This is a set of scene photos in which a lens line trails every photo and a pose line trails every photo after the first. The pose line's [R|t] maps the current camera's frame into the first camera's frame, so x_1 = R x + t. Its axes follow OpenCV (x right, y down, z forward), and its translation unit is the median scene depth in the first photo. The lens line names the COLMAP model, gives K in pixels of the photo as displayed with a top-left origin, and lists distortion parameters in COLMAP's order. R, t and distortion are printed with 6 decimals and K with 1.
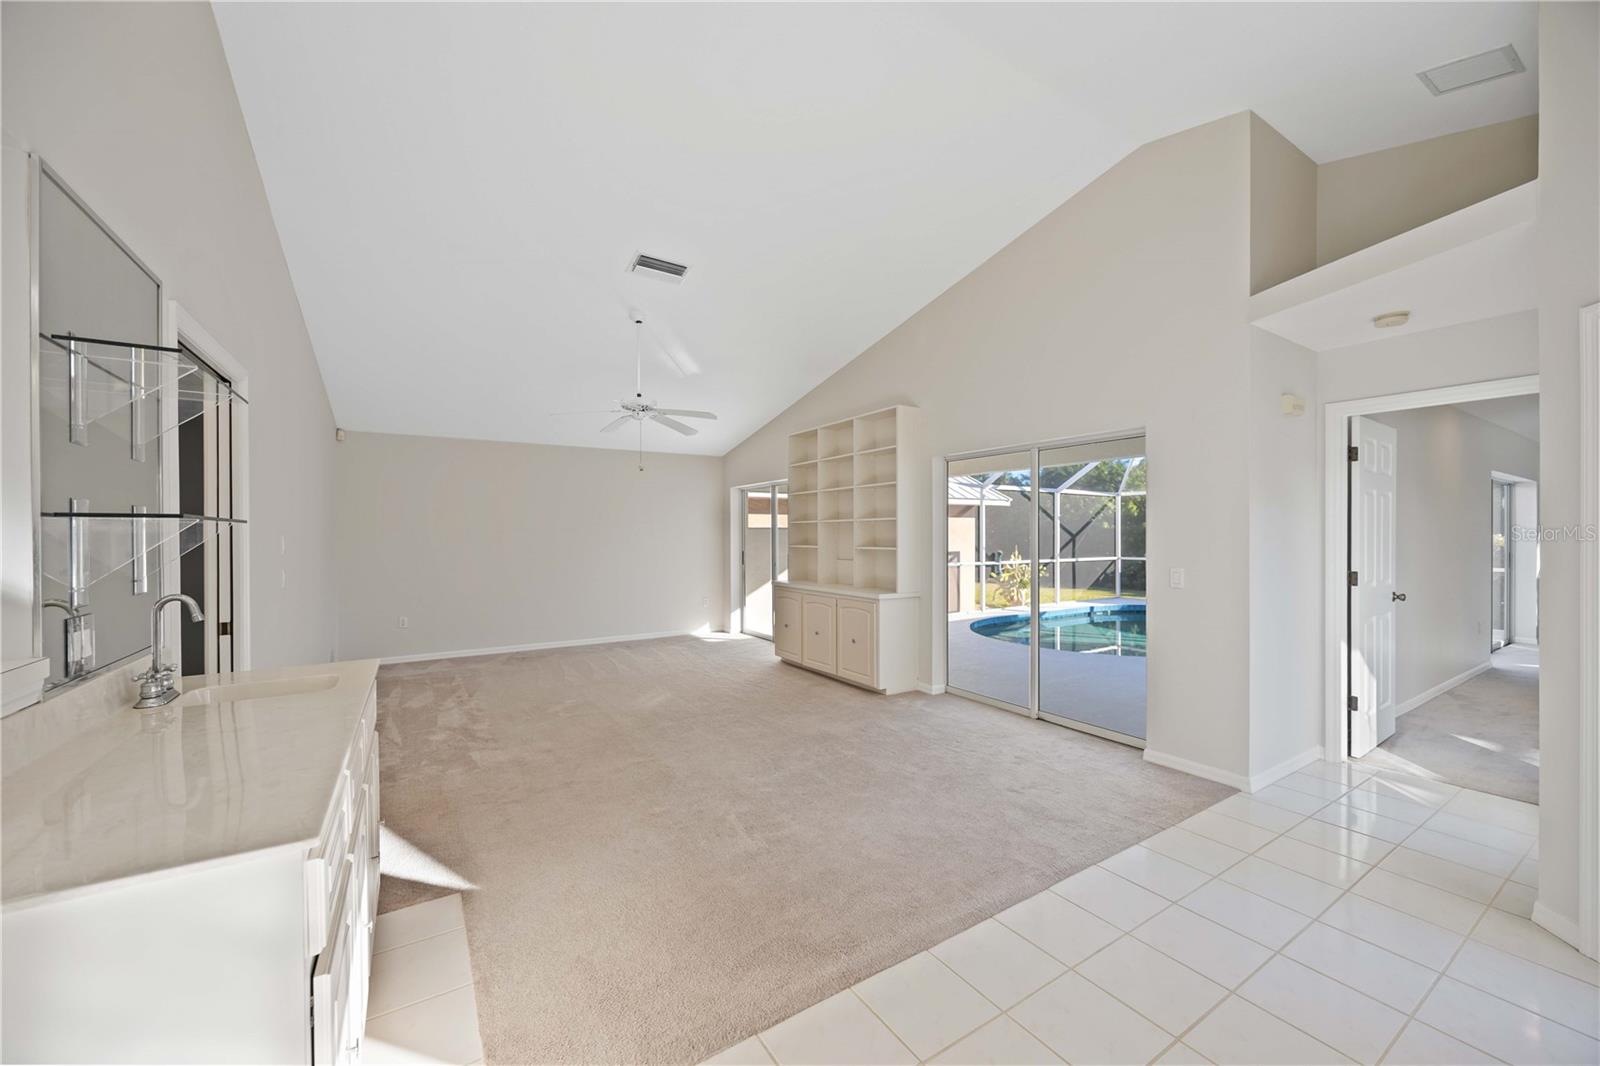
lens RADIAL K [[631.1, 0, 784.0], [0, 631.1, 534.6], [0, 0, 1]] dist [0.000079, -0.000537]
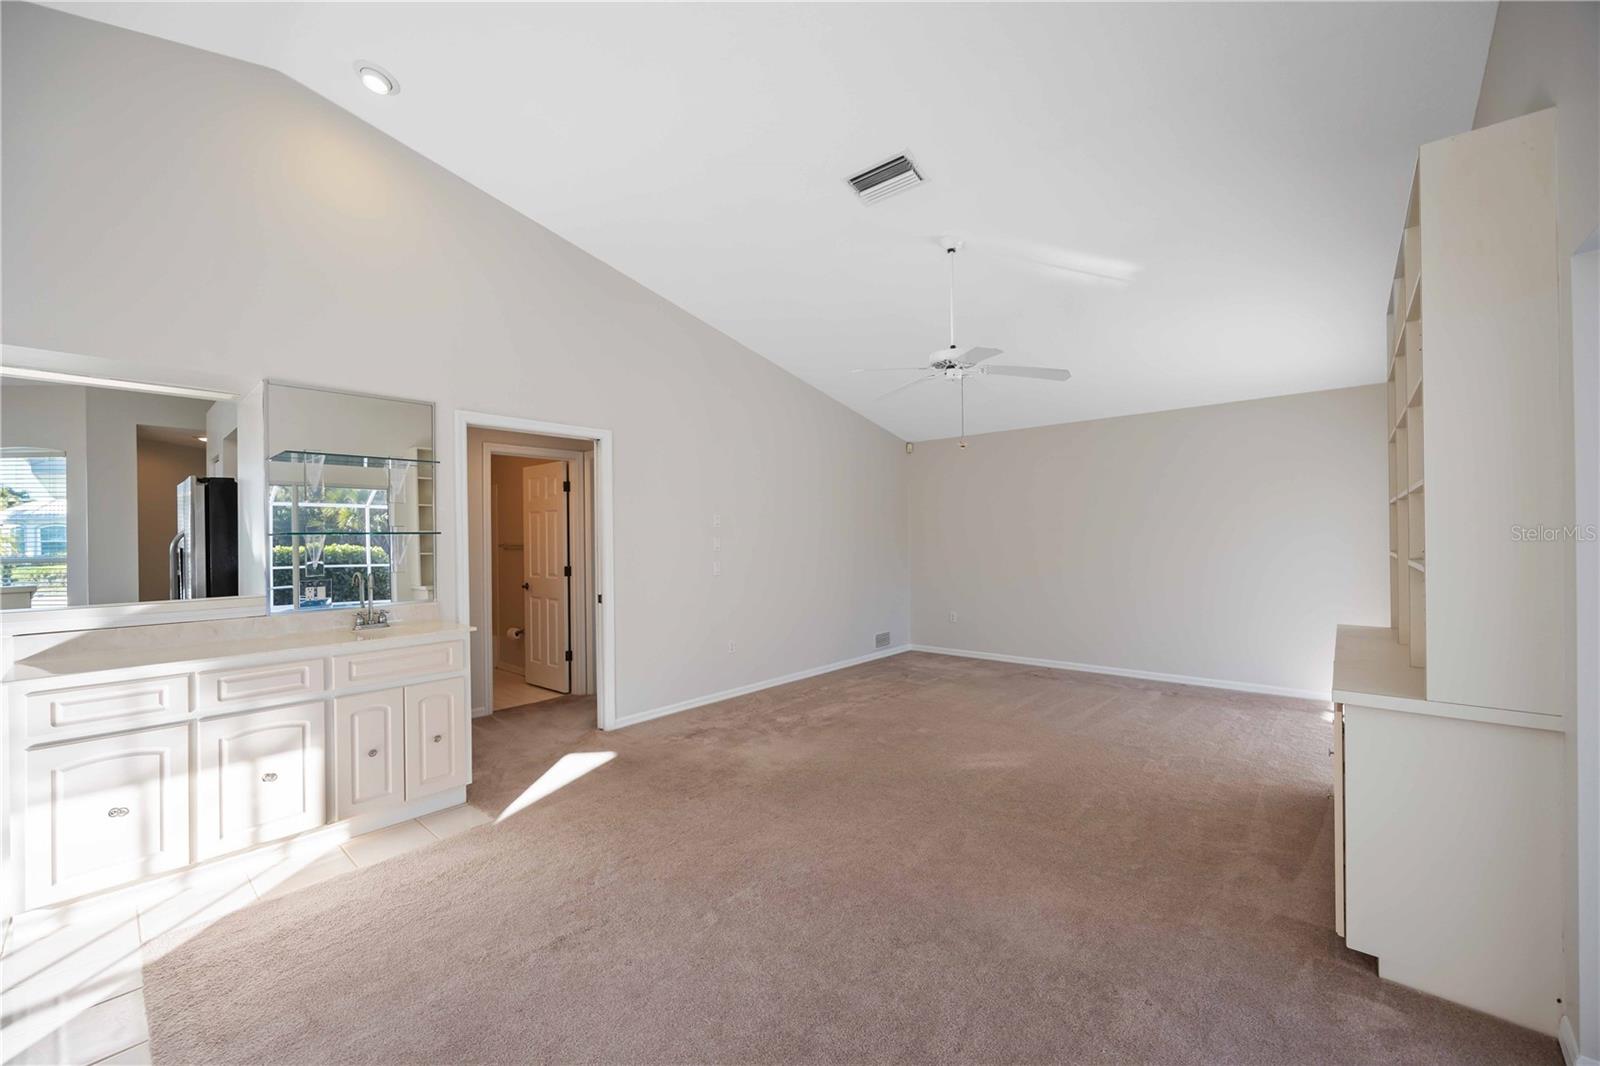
lens RADIAL K [[631.1, 0, 811.1], [0, 631.1, 530.7], [0, 0, 1]] dist [0.000079, -0.000537]
pose [[0.293582, -0.009860, -0.955883, 0.471617], [0.006408, 0.999945, -0.008346, 0.003057], [0.955912, -0.003675, 0.293629, 0.670871]]
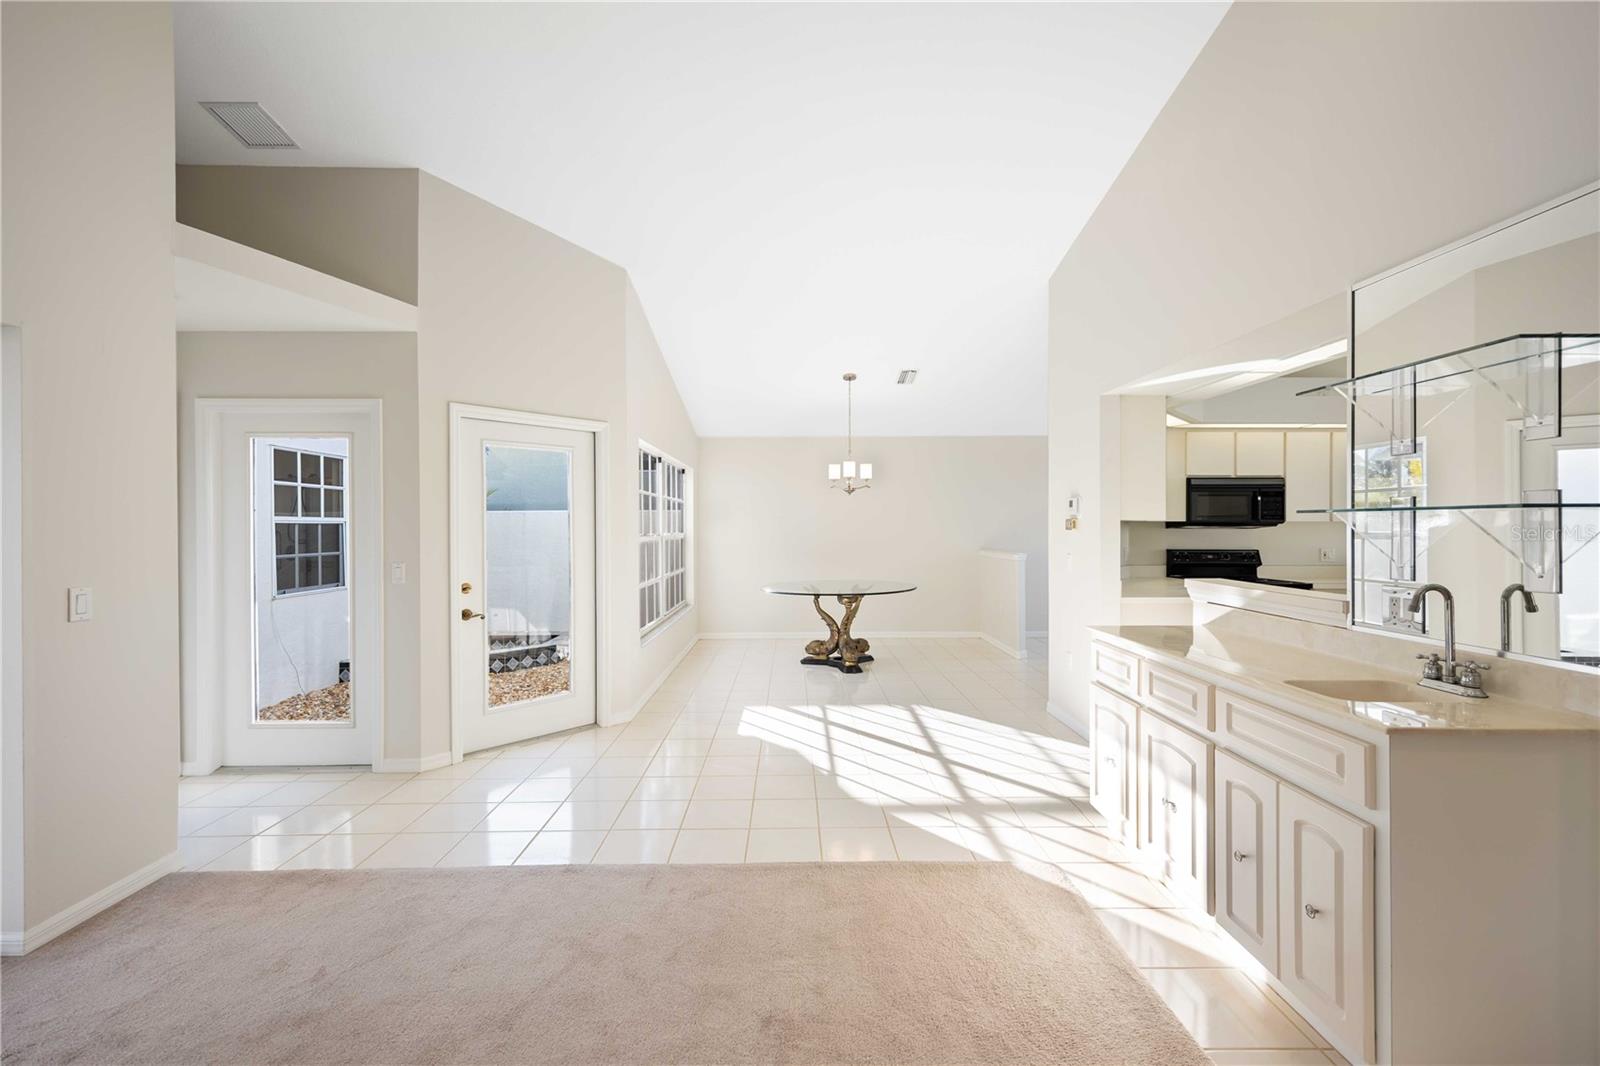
lens RADIAL K [[631.1, 0, 786.3], [0, 631.1, 538.2], [0, 0, 1]] dist [0.000079, -0.000537]
pose [[-0.837019, 0.000451, 0.547174, -0.150310], [0.008274, 0.999896, 0.011834, 0.007580], [-0.547112, 0.014433, -0.836935, 0.892321]]
